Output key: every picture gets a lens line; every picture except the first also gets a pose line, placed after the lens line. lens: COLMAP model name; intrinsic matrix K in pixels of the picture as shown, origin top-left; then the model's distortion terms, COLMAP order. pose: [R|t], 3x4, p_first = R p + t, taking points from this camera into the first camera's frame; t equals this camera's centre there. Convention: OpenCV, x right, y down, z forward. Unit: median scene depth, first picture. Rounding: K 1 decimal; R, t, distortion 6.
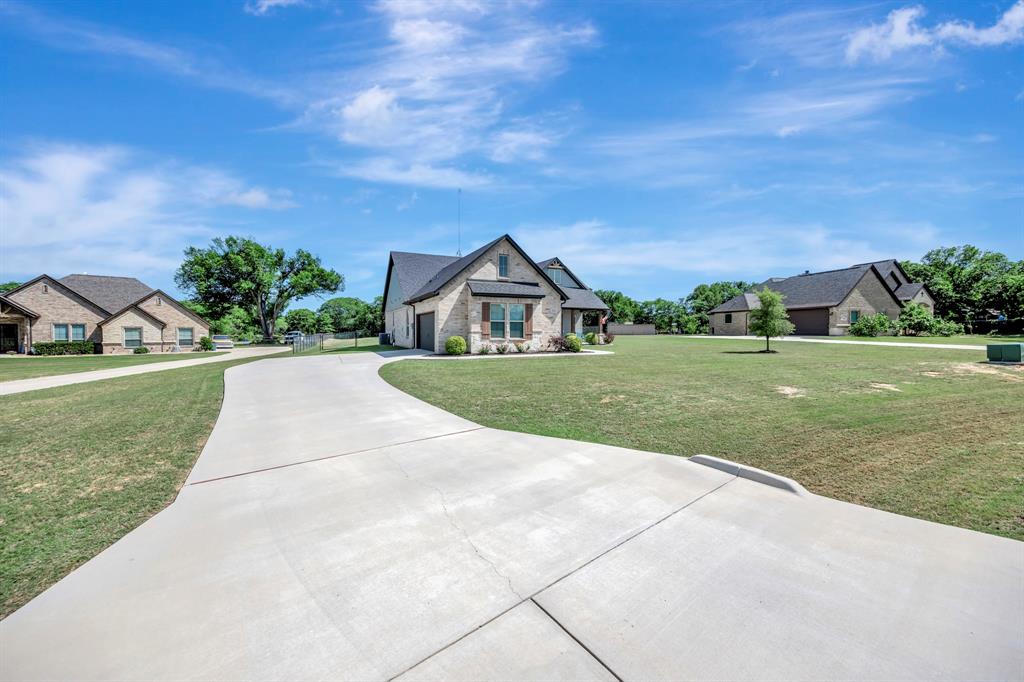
lens RADIAL K [[388.4, 0, 514.7], [0, 388.4, 338.0], [0, 0, 1]] dist [-0.000230, -0.000076]
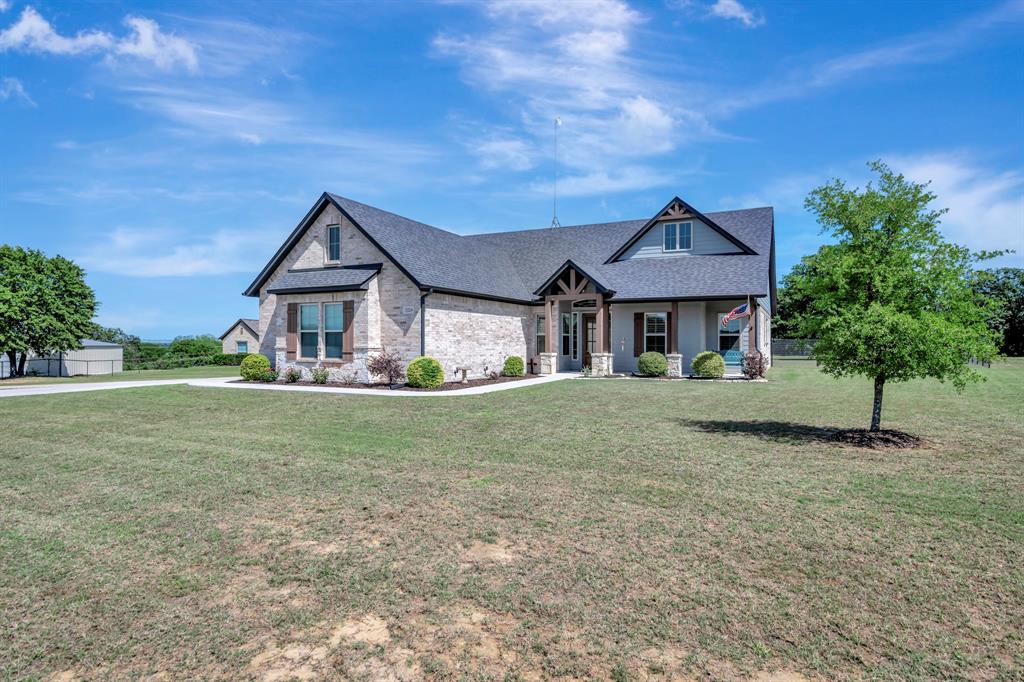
lens RADIAL K [[548.4, 0, 512.0], [0, 548.4, 341.0], [0, 0, 1]] dist [-0.000052, 0.000008]
pose [[0.633687, -0.003446, -0.773582, 0.823440], [-0.017363, 0.999675, -0.018676, -0.016219], [0.773395, 0.025267, 0.633421, 0.657698]]
